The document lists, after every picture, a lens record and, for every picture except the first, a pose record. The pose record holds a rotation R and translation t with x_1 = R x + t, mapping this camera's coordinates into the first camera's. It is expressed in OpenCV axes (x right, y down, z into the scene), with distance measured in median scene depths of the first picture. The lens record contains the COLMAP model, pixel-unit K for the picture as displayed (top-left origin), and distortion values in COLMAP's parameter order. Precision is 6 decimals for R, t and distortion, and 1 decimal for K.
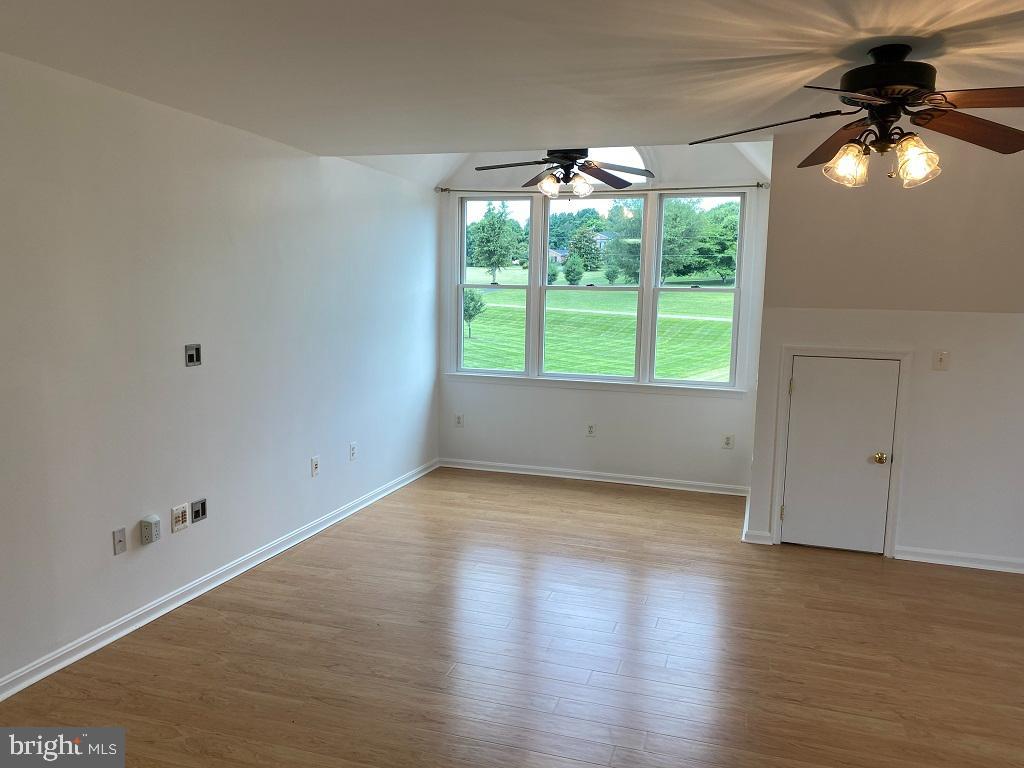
lens RADIAL K [[785.5, 0, 512.8], [0, 785.5, 392.1], [0, 0, 1]] dist [0.035314, -0.043351]
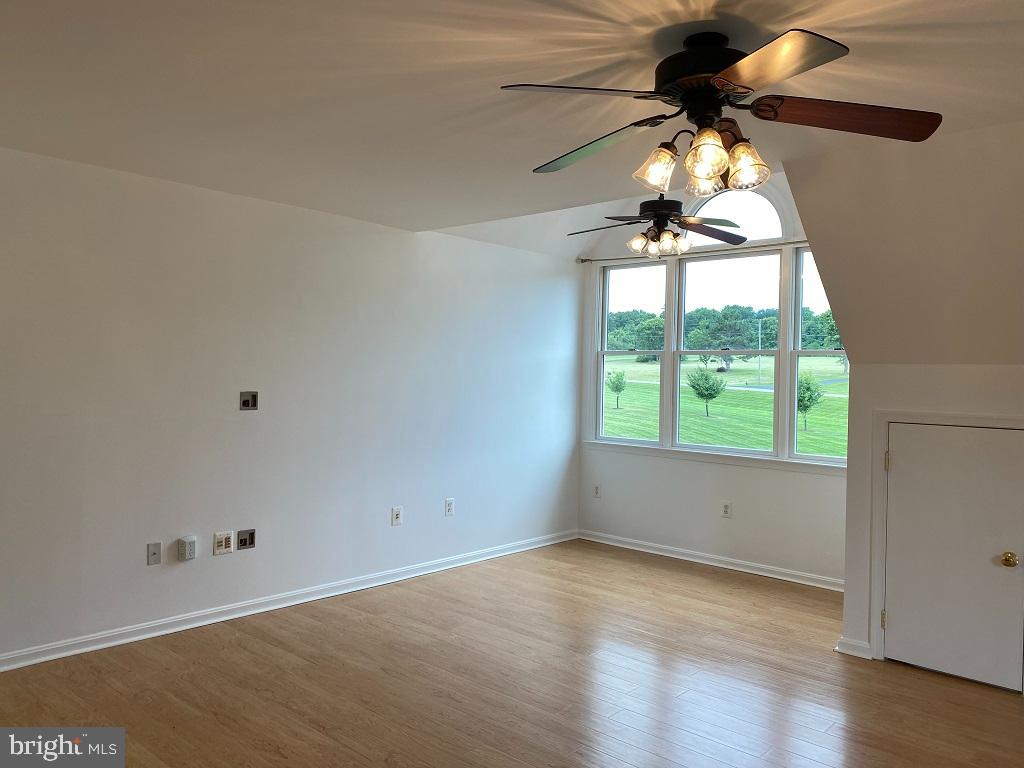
lens RADIAL K [[785.5, 0, 516.5], [0, 785.5, 373.5], [0, 0, 1]] dist [0.035314, -0.043351]
pose [[0.907941, -0.000525, -0.419098, 0.321826], [-0.057653, 0.990336, -0.126141, 0.027081], [0.415114, 0.138691, 0.899136, 0.087325]]
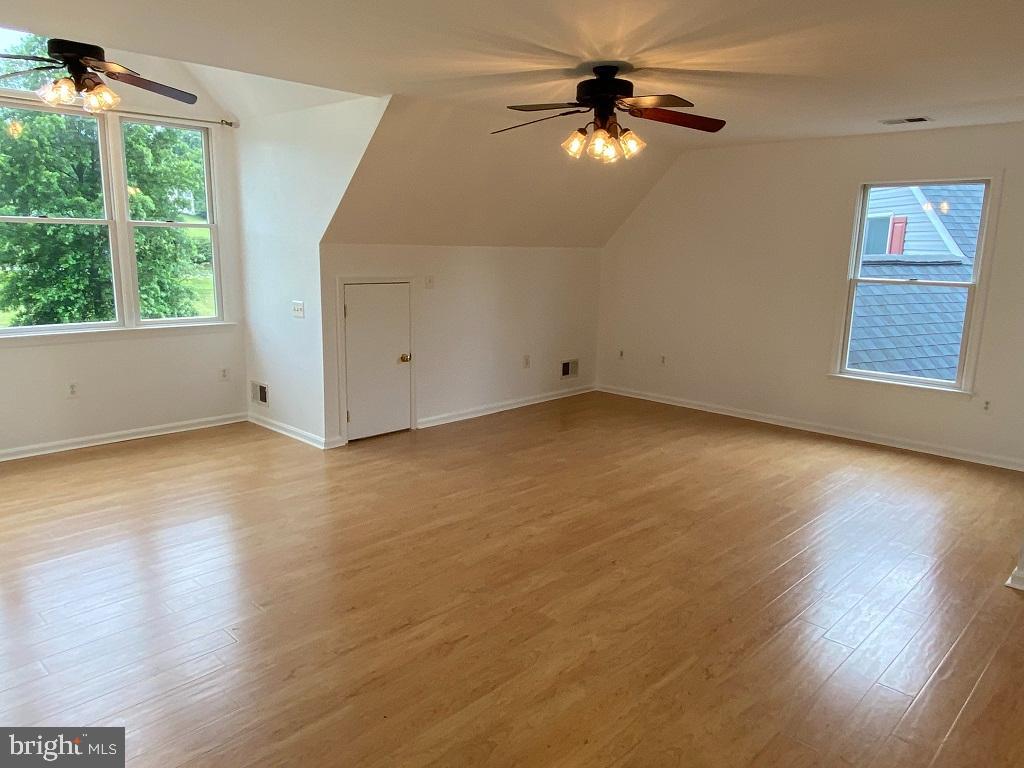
lens RADIAL K [[713.0, 0, 509.4], [0, 713.0, 387.4], [0, 0, 1]] dist [0.073726, -0.080581]
pose [[0.444324, -0.188275, 0.875859, -0.467286], [0.107882, 0.981797, 0.156318, -0.032616], [-0.889347, 0.025034, 0.456547, 0.269590]]
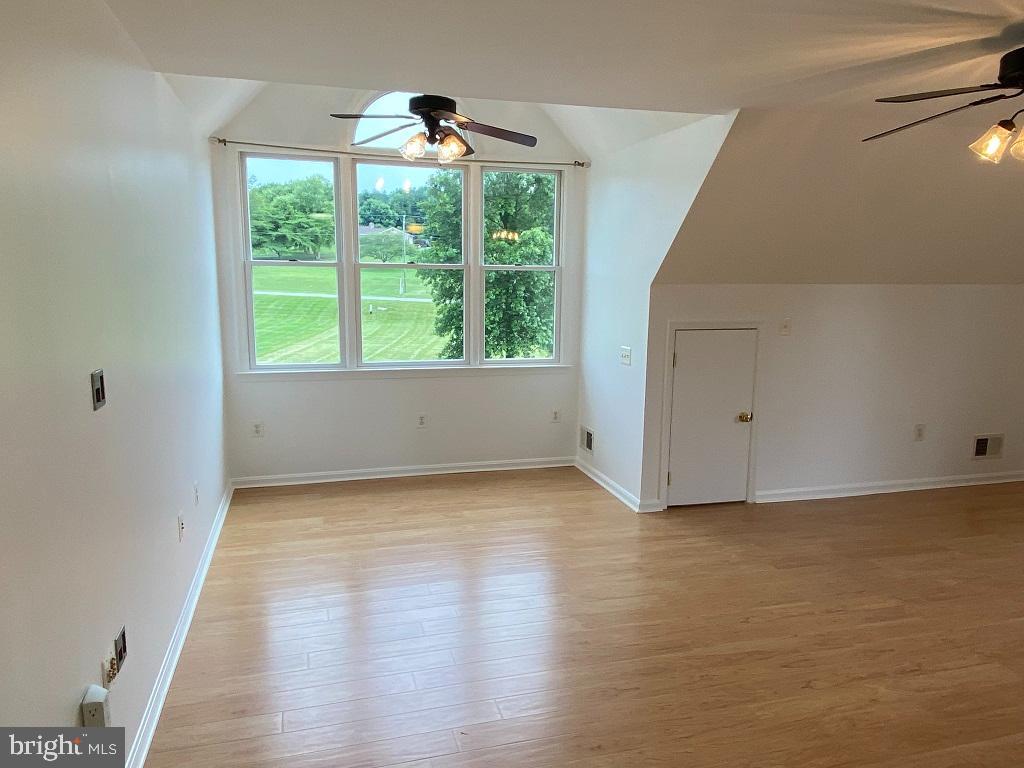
lens RADIAL K [[713.0, 0, 510.8], [0, 713.0, 386.4], [0, 0, 1]] dist [0.073726, -0.080581]
pose [[0.835453, -0.098217, 0.540714, -0.323555], [0.078242, 0.995135, 0.059869, -0.042287], [-0.543963, -0.007711, 0.839073, 0.295661]]
